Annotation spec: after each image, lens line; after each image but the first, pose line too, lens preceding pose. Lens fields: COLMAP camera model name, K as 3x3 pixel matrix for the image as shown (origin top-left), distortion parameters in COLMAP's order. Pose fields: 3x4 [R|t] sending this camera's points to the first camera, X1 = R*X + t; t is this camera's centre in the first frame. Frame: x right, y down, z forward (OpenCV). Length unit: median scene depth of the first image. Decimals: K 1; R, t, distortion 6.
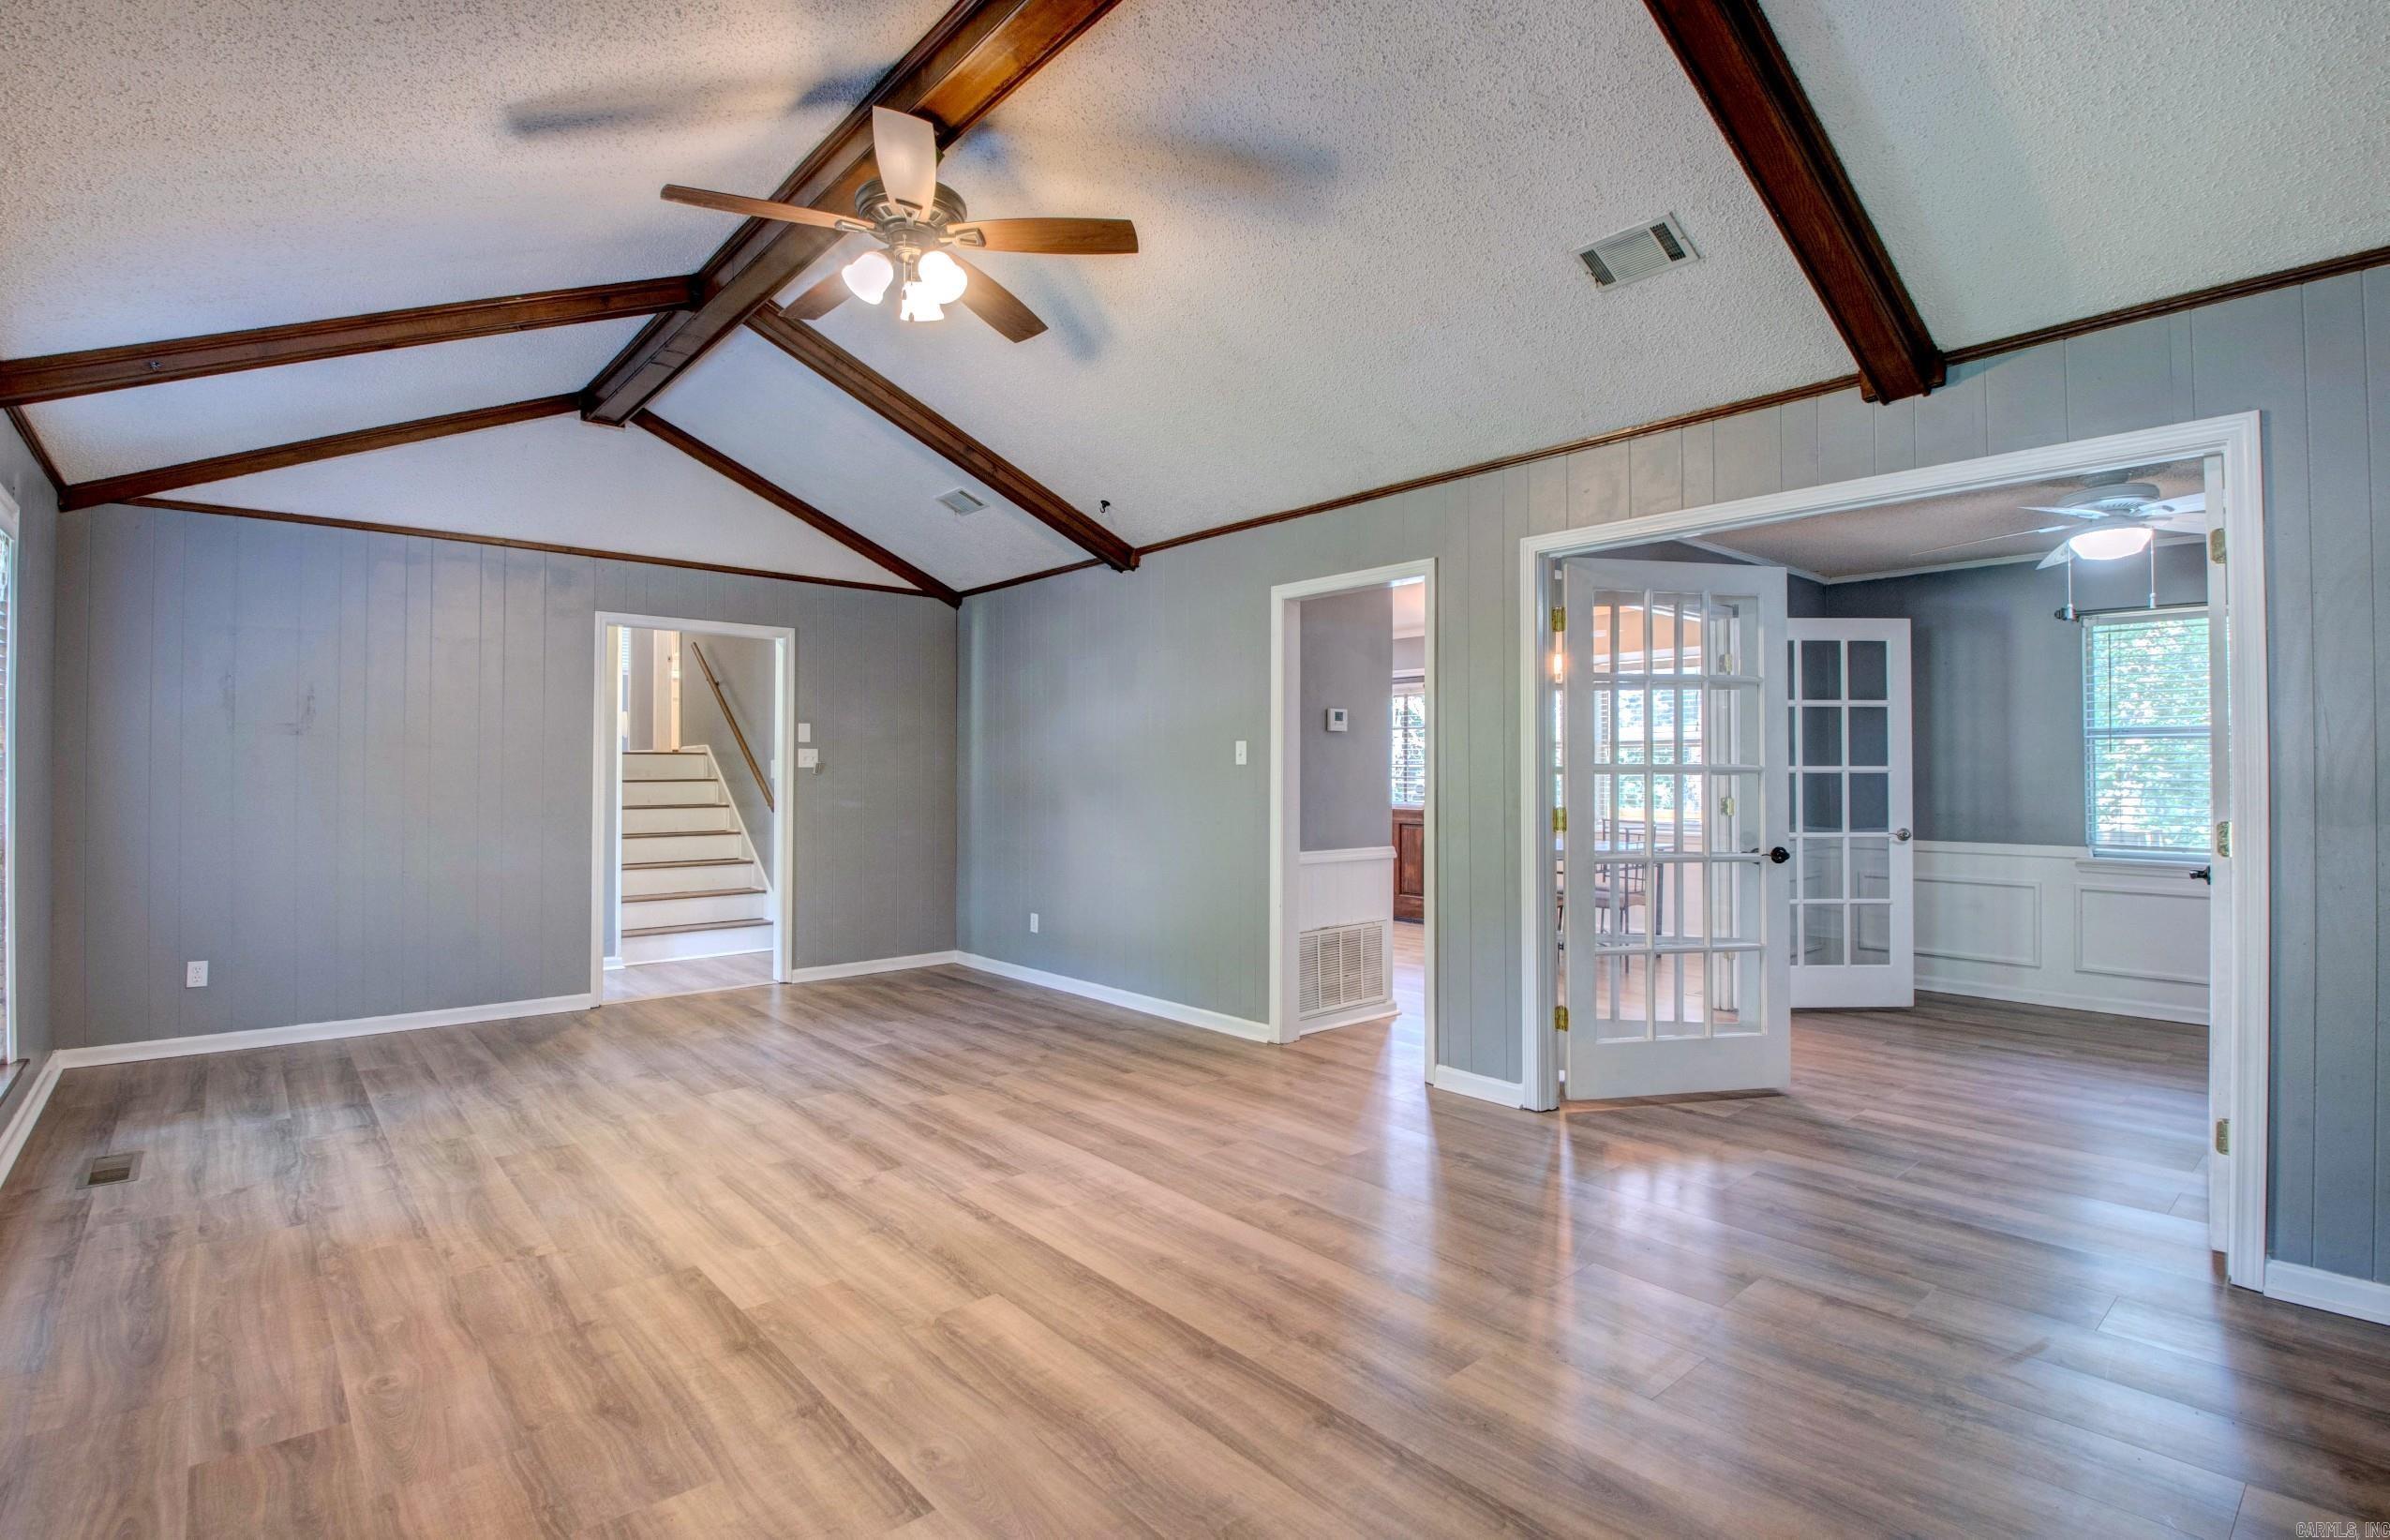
lens RADIAL K [[1152.5, 0, 1206.6], [0, 1152.5, 762.5], [0, 0, 1]] dist [0.030428, -0.036428]
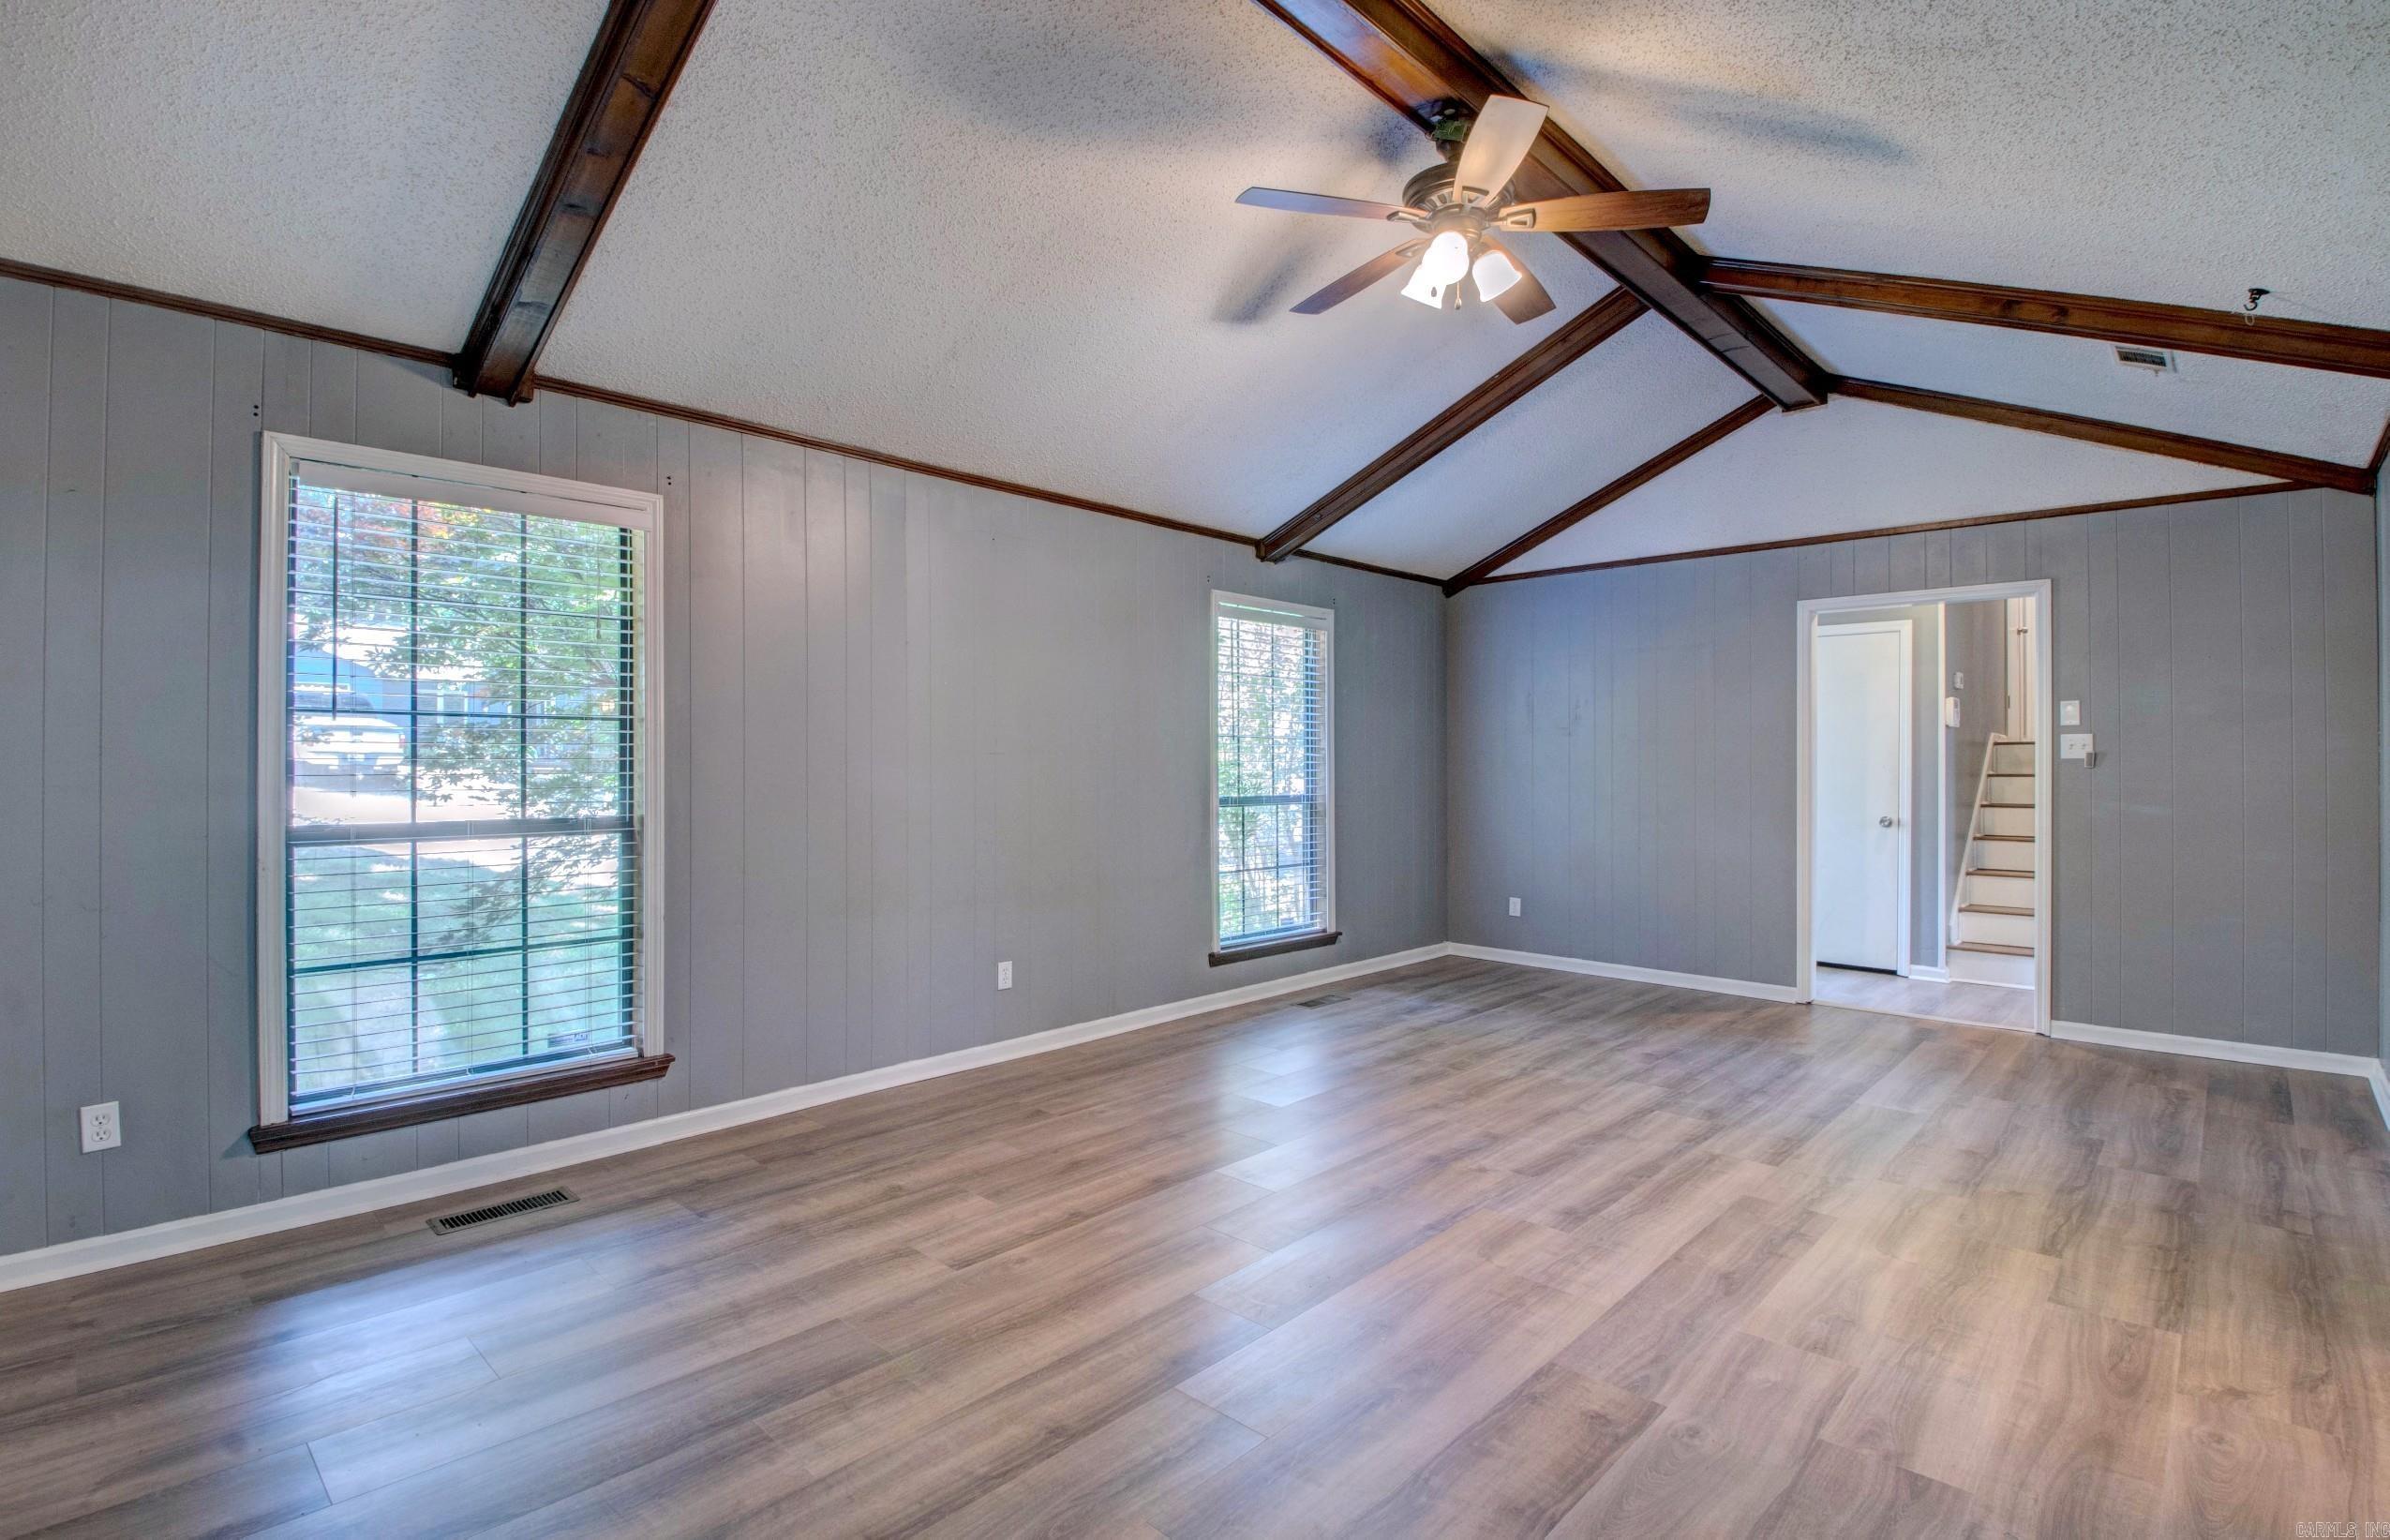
lens RADIAL K [[1111.9, 0, 1122.1], [0, 1111.9, 759.3], [0, 0, 1]] dist [0.002570, -0.013921]
pose [[0.048158, -0.004761, -0.998828, 0.680149], [0.005873, 0.999973, -0.004483, 0.008327], [0.998822, -0.005650, 0.048185, 0.667714]]
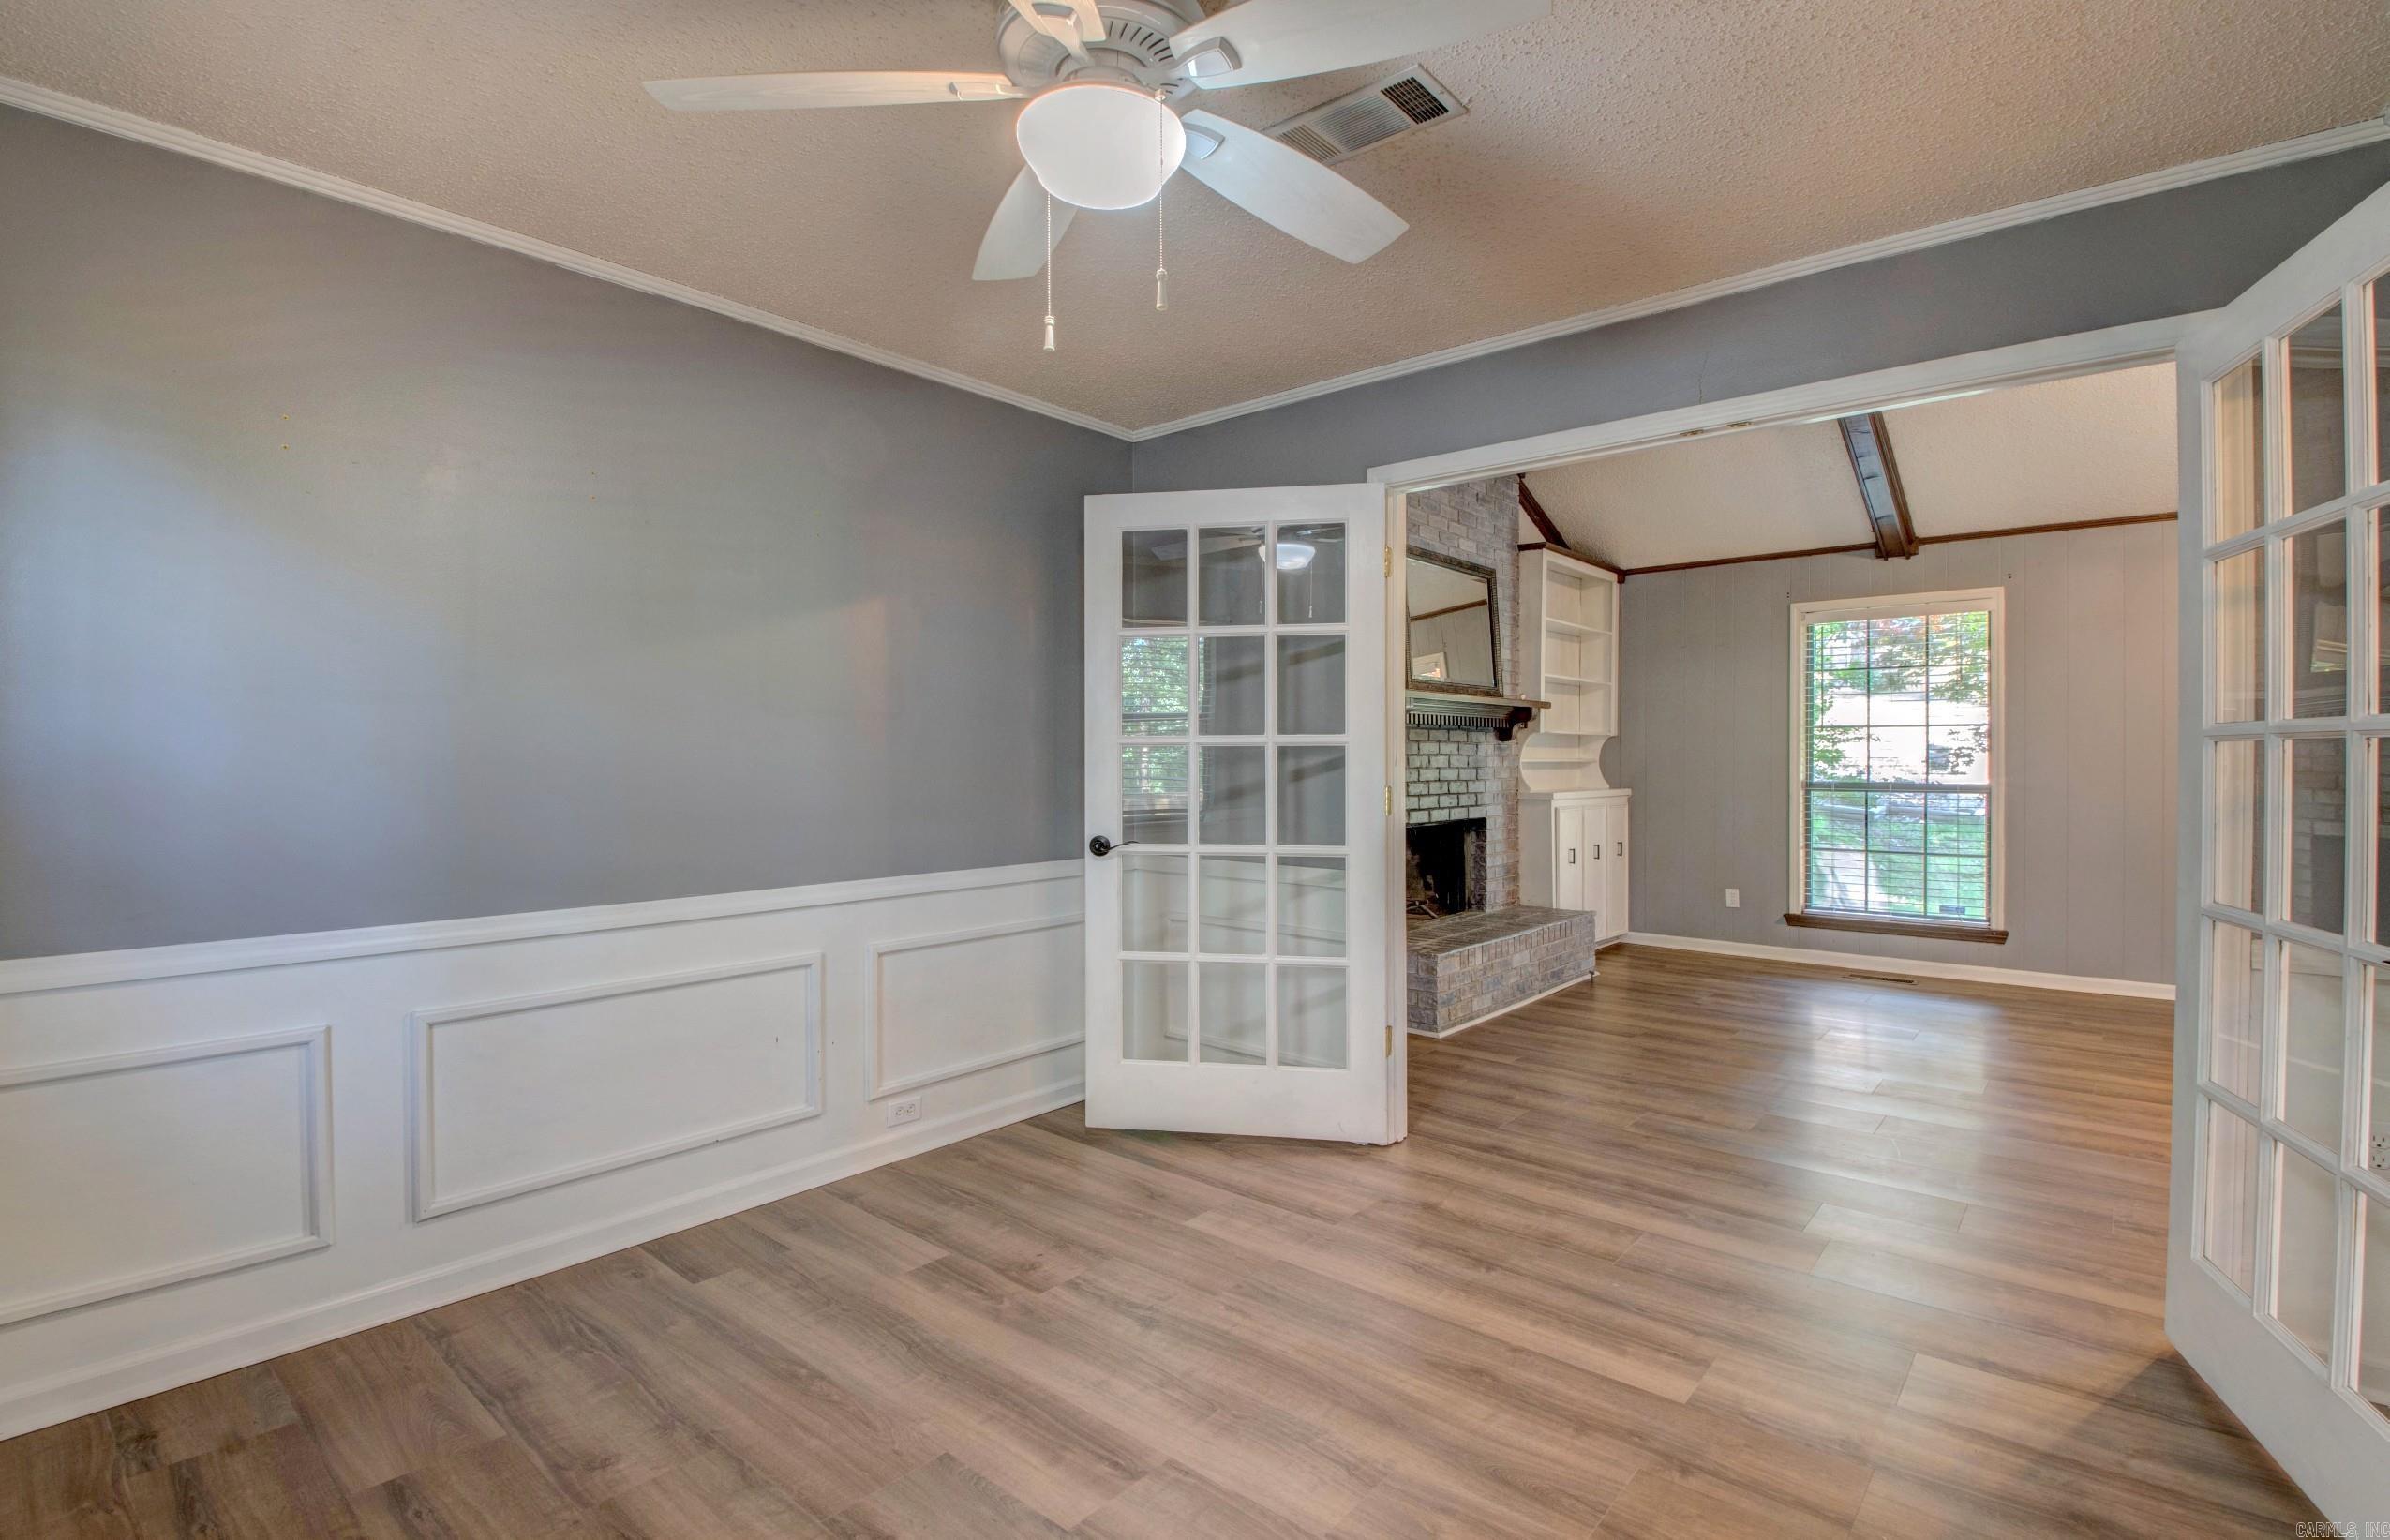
lens RADIAL K [[1108.3, 0, 1195.0], [0, 1108.3, 770.0], [0, 0, 1]] dist [0.012914, -0.021386]
pose [[-0.991748, 0.003306, -0.128162, 1.086716], [0.002903, 0.999990, 0.003329, 0.022926], [0.128171, 0.002929, -0.991748, 1.868481]]
